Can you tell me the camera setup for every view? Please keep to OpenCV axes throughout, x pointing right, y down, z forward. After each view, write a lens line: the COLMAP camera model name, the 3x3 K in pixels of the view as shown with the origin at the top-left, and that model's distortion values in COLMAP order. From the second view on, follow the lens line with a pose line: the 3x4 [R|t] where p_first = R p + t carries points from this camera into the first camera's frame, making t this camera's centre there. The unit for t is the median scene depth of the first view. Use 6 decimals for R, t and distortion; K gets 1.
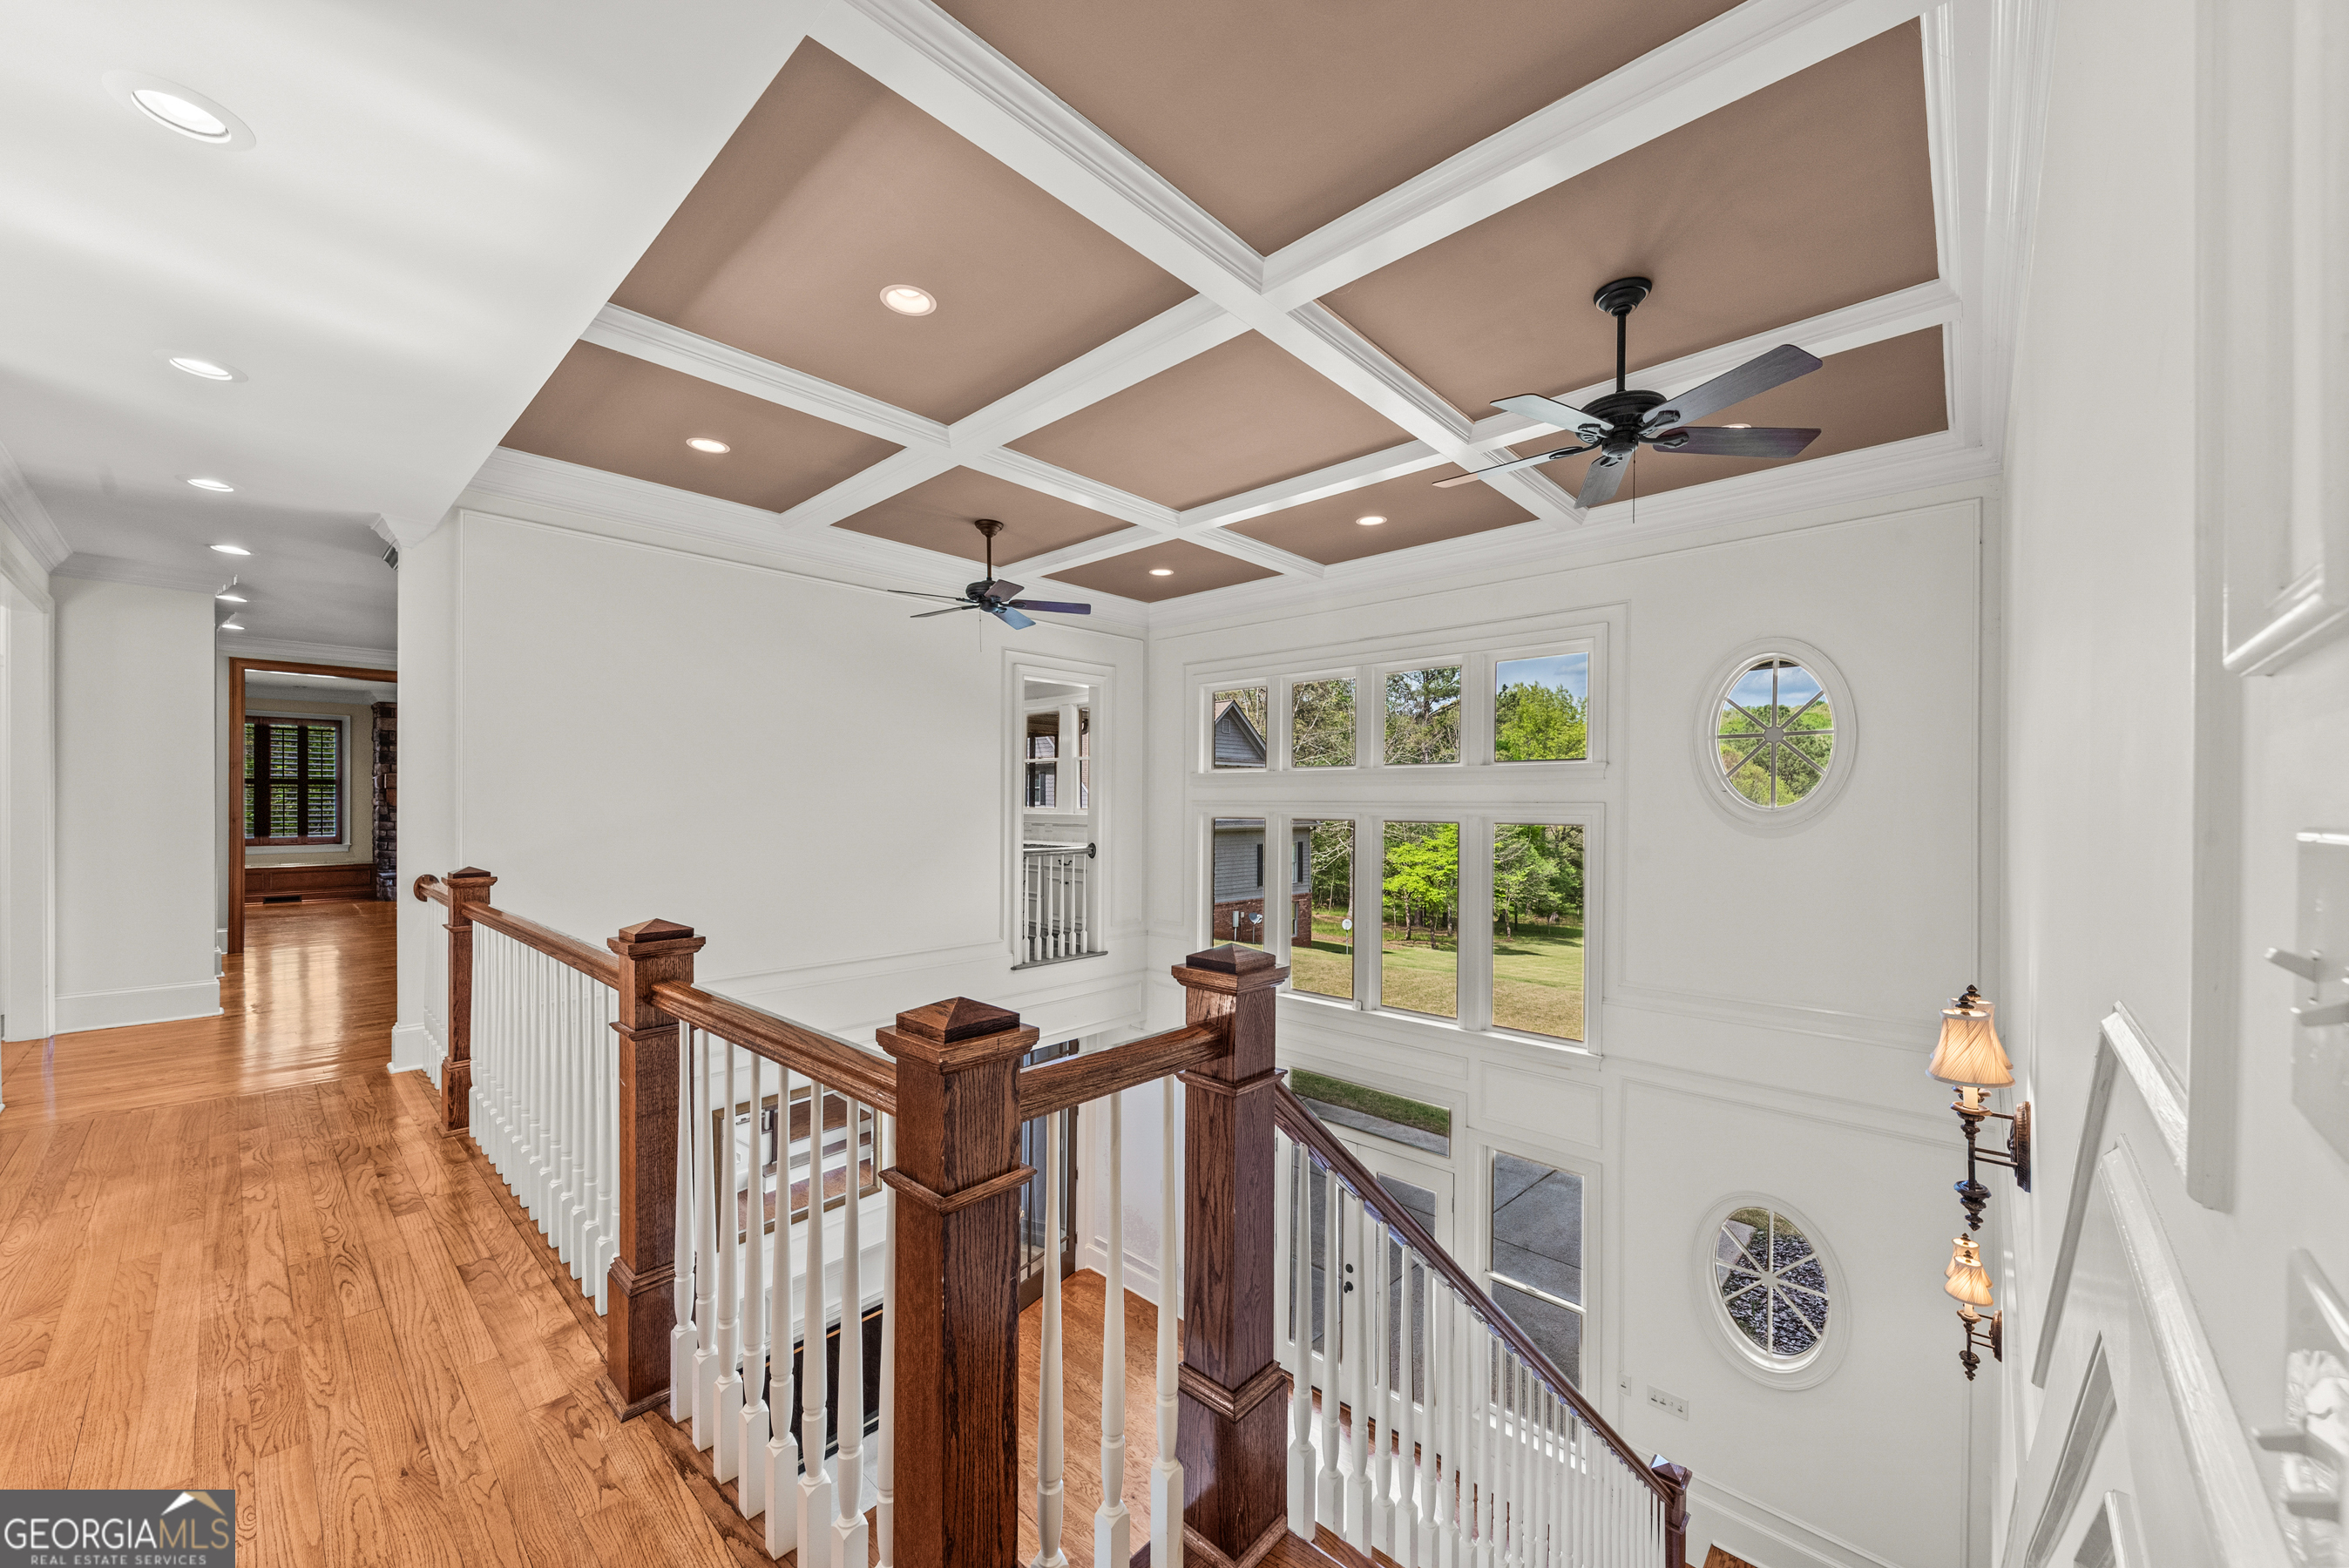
lens RADIAL K [[886.1, 0, 1183.0], [0, 886.1, 807.7], [0, 0, 1]] dist [-0.000013, -0.000287]
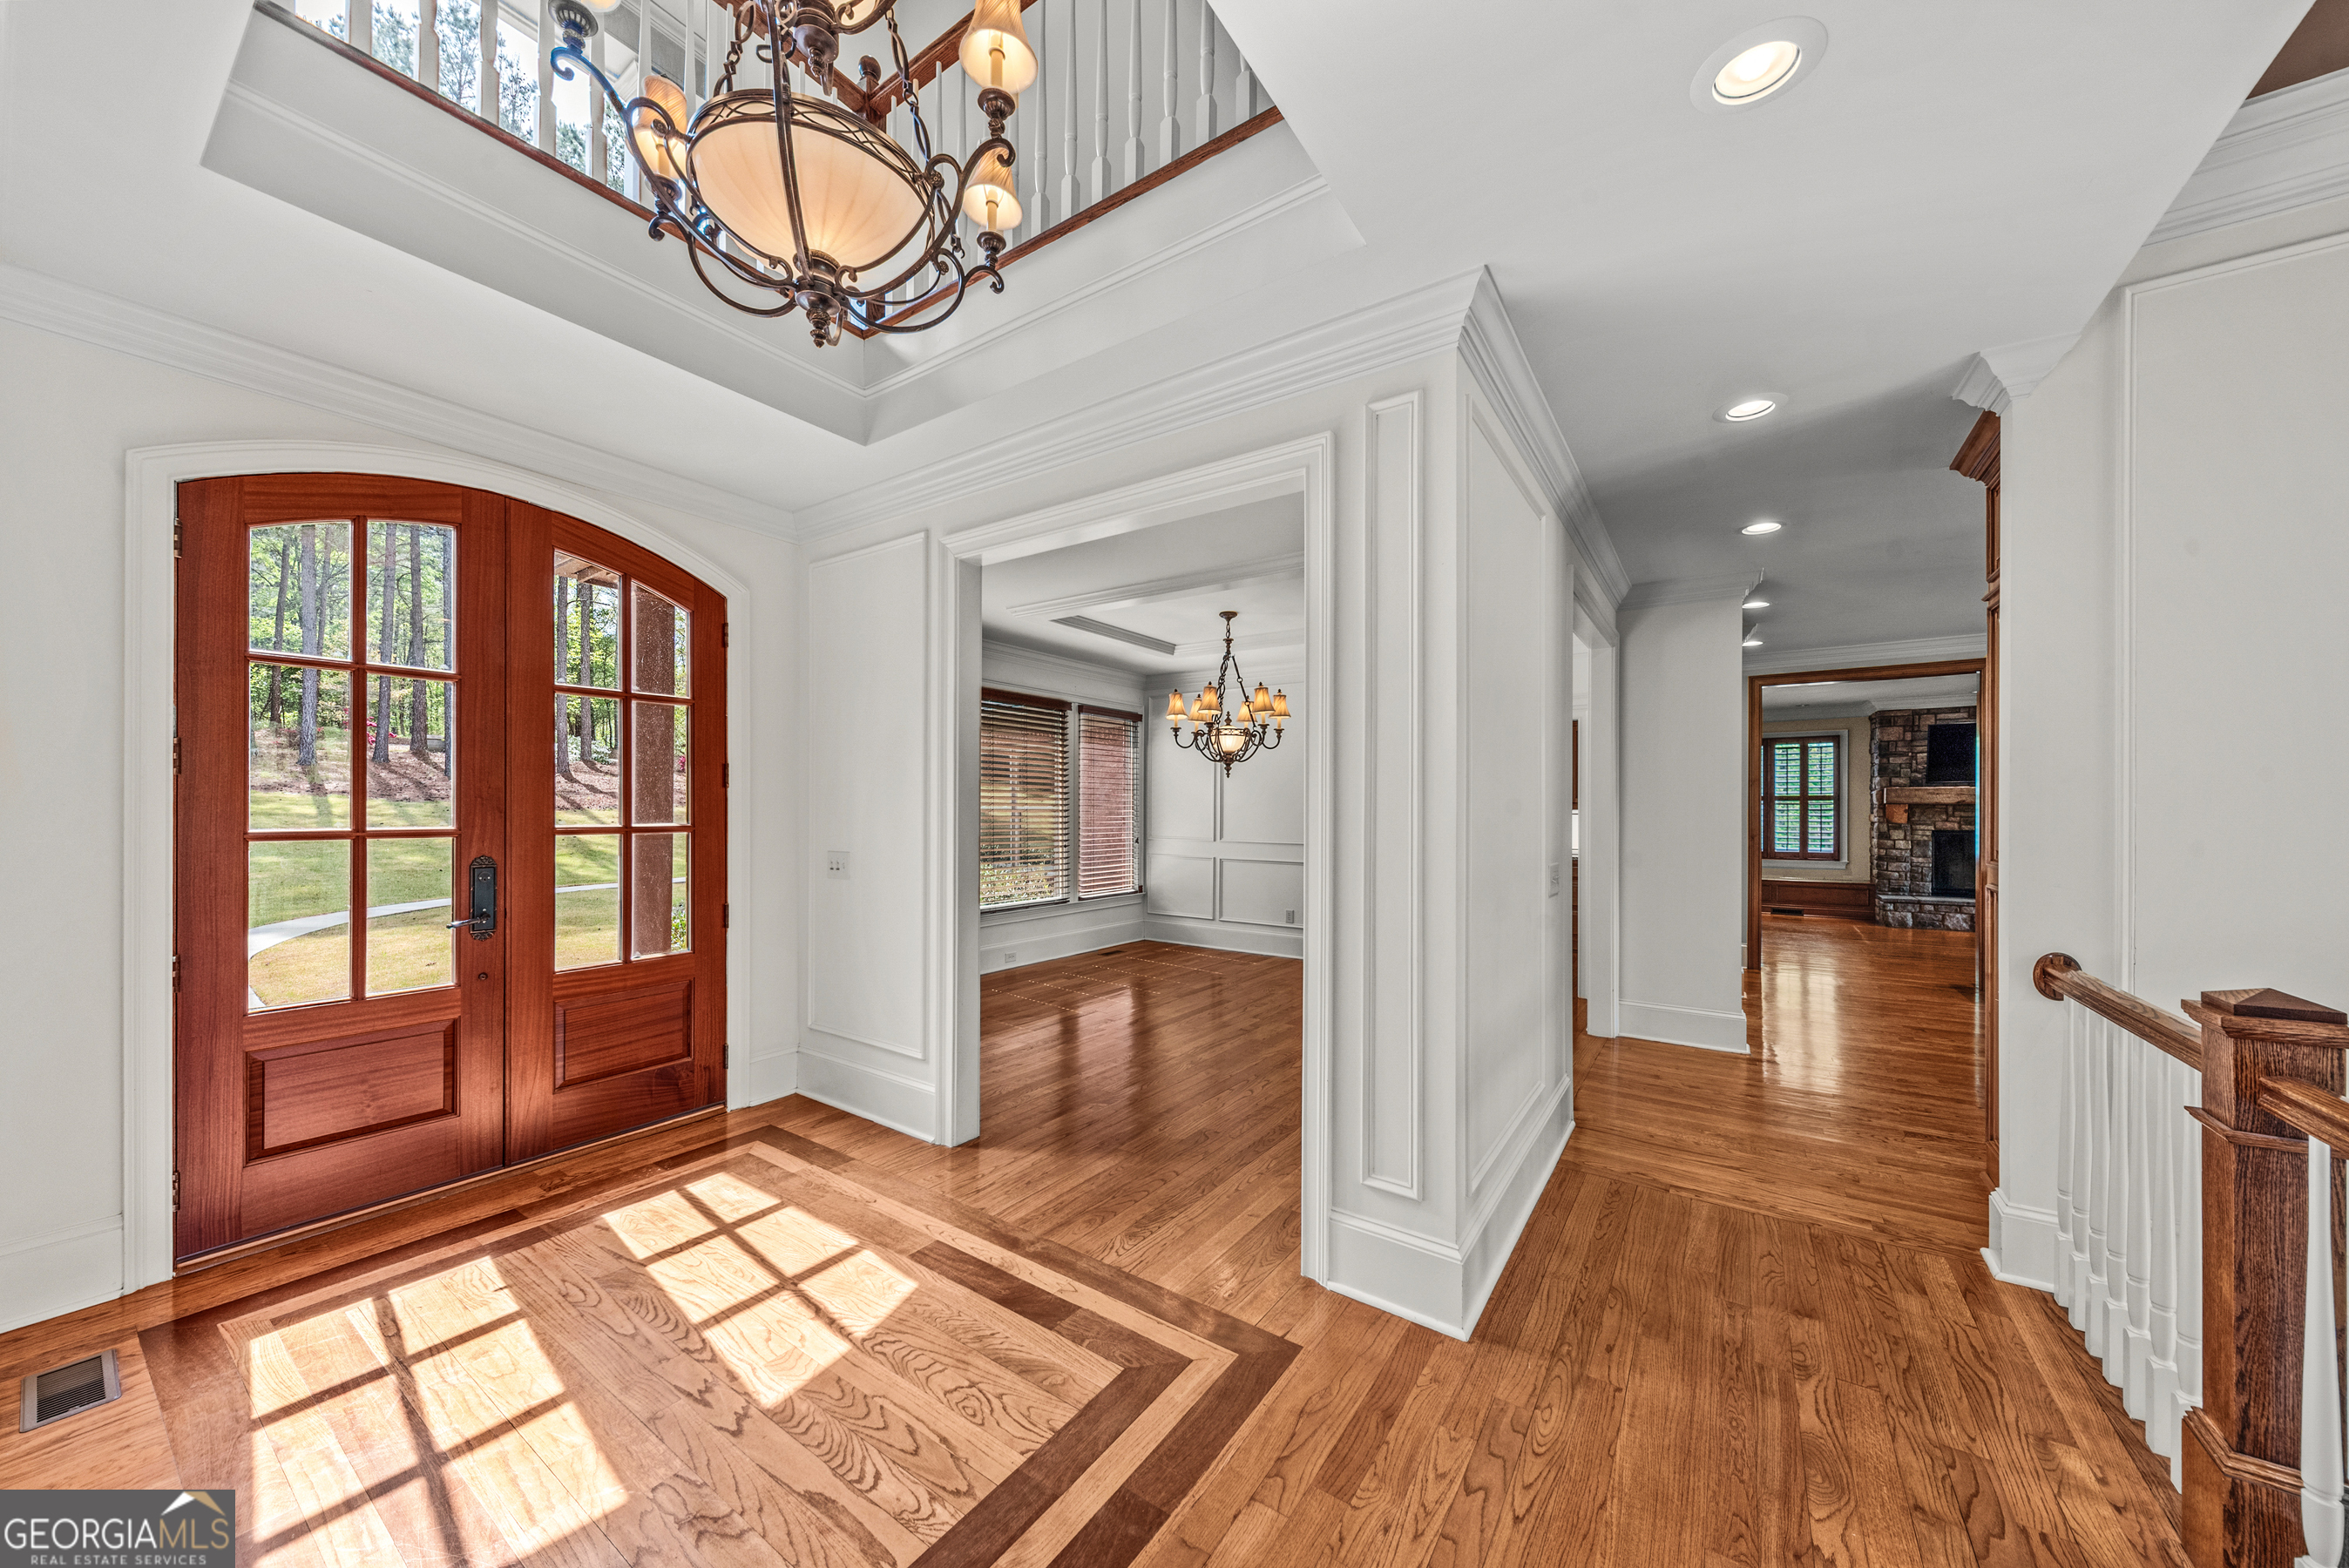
lens RADIAL K [[813.0, 0, 1175.6], [0, 813.0, 809.6], [0, 0, 1]] dist [0.000020, -0.000156]
pose [[0.145151, -0.007197, -0.989383, -0.288804], [-0.006014, 0.999949, -0.008156, -0.007167], [0.989391, 0.007134, 0.145101, 0.248415]]
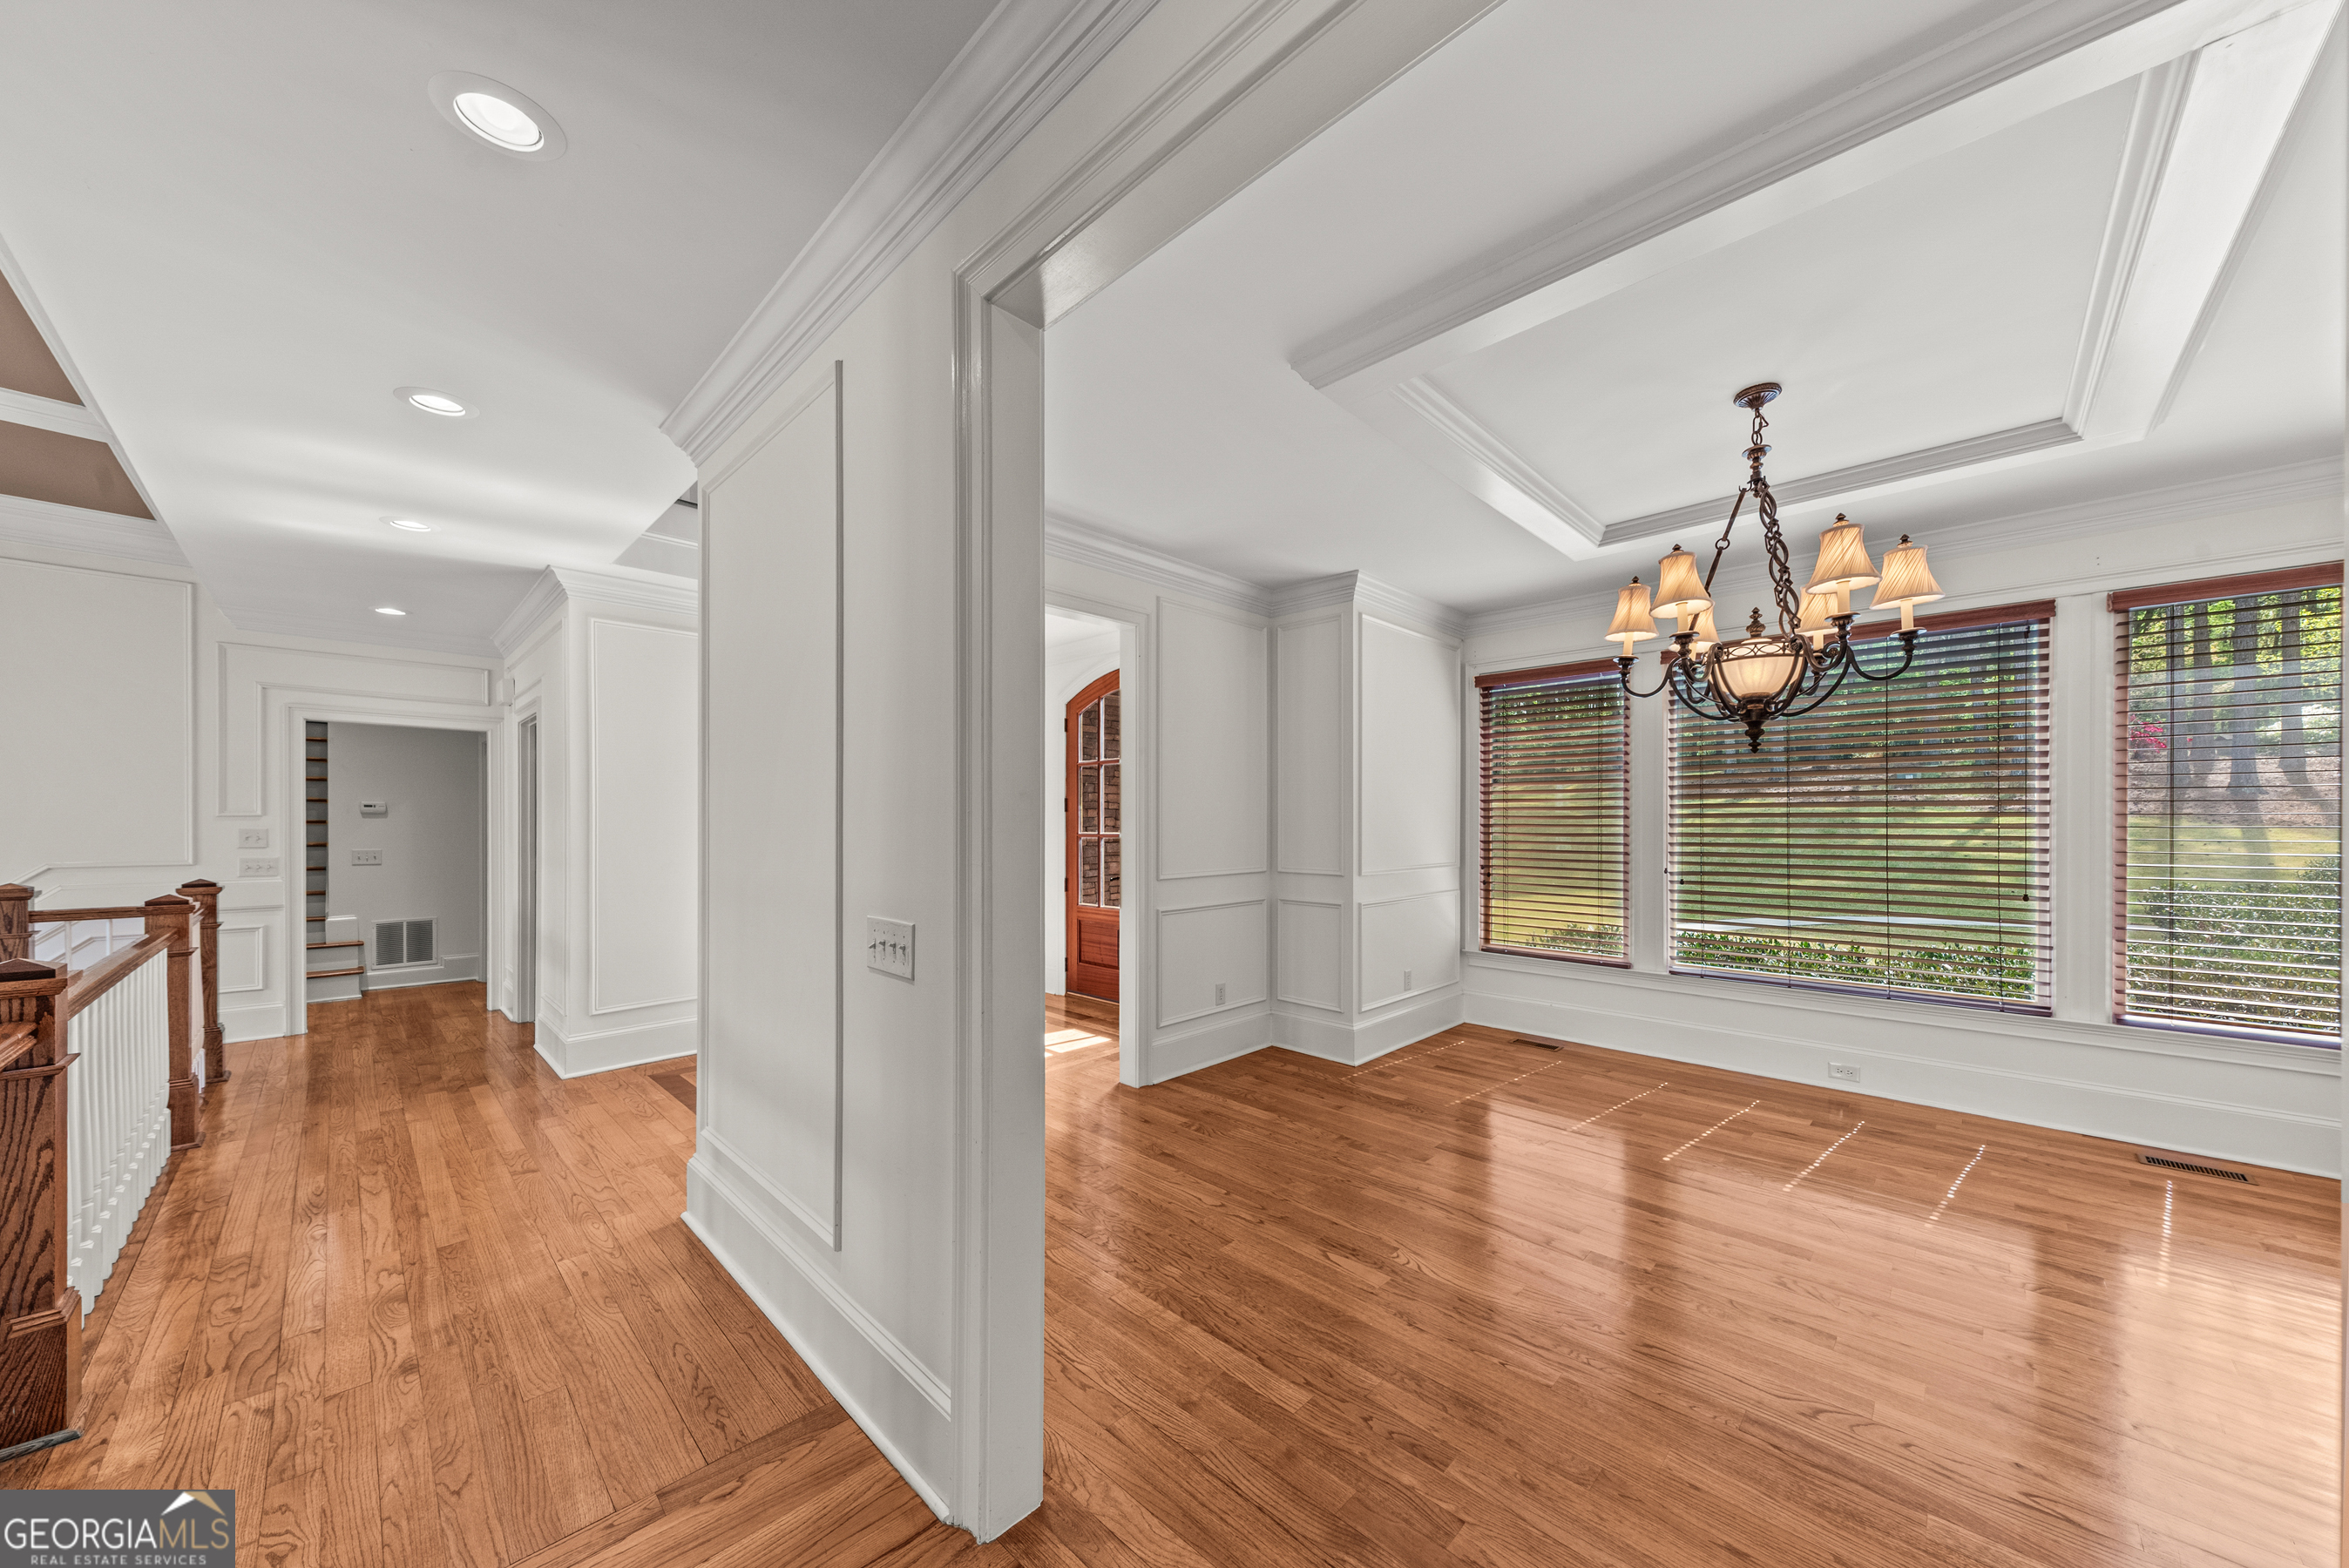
lens RADIAL K [[817.5, 0, 1172.7], [0, 817.5, 828.5], [0, 0, 1]] dist [0.001135, -0.000158]
pose [[-0.999661, -0.006887, 0.025113, -0.866842], [-0.006714, 0.999953, 0.006950, -0.011007], [-0.025160, 0.006779, -0.999660, 0.840988]]
